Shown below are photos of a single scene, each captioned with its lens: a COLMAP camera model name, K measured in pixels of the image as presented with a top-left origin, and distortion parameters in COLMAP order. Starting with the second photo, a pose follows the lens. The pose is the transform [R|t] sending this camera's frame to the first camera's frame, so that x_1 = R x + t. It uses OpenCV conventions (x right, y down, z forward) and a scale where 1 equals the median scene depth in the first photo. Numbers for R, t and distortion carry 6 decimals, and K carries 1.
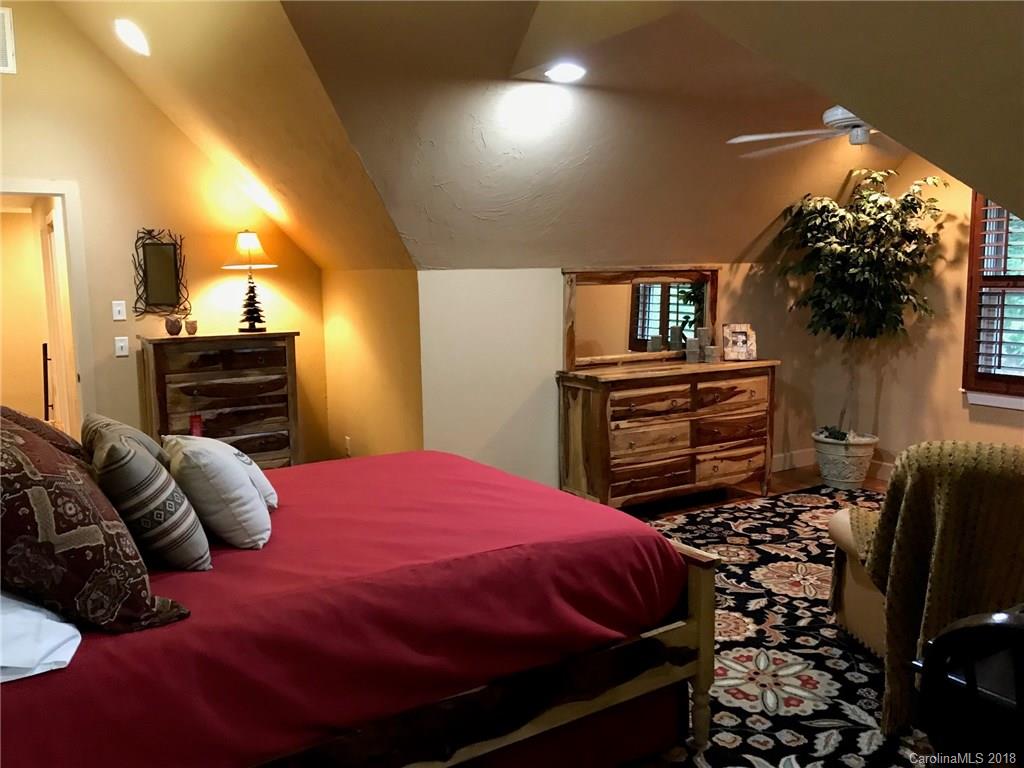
lens RADIAL K [[850.9, 0, 504.9], [0, 850.9, 385.2], [0, 0, 1]] dist [0.042969, -0.026541]
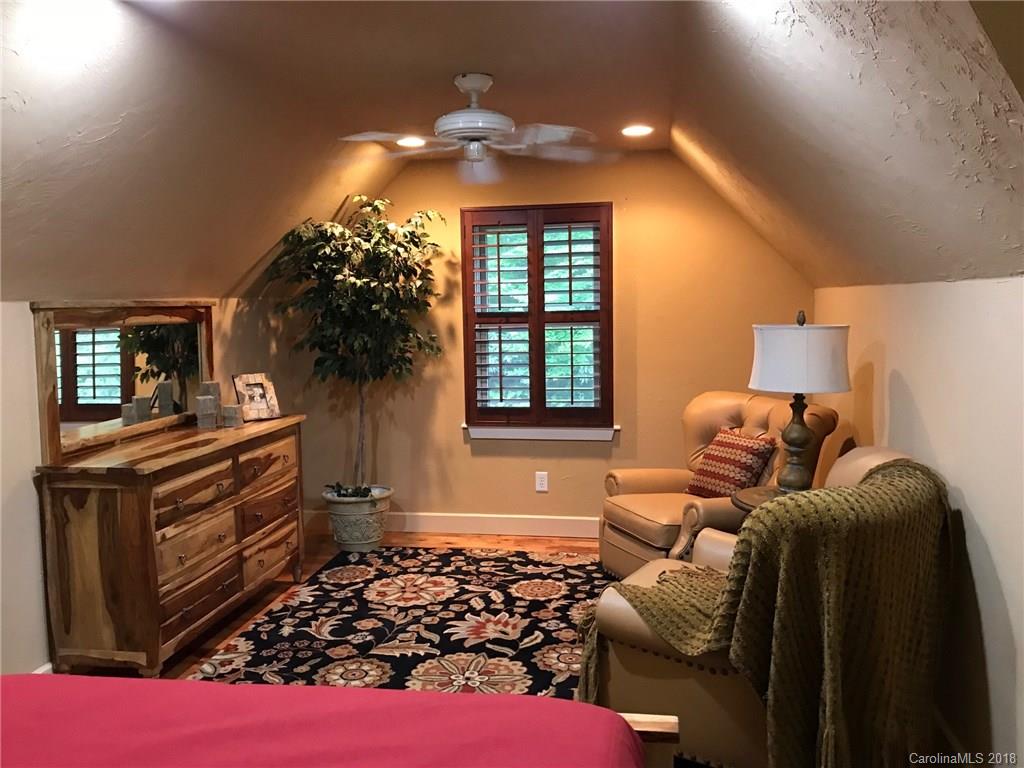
lens RADIAL K [[850.9, 0, 515.6], [0, 850.9, 381.5], [0, 0, 1]] dist [0.042969, -0.026541]
pose [[0.665650, -0.068569, 0.743107, -0.160704], [0.105635, 0.994401, -0.002868, -0.038226], [-0.738749, 0.080408, 0.669167, 0.301799]]
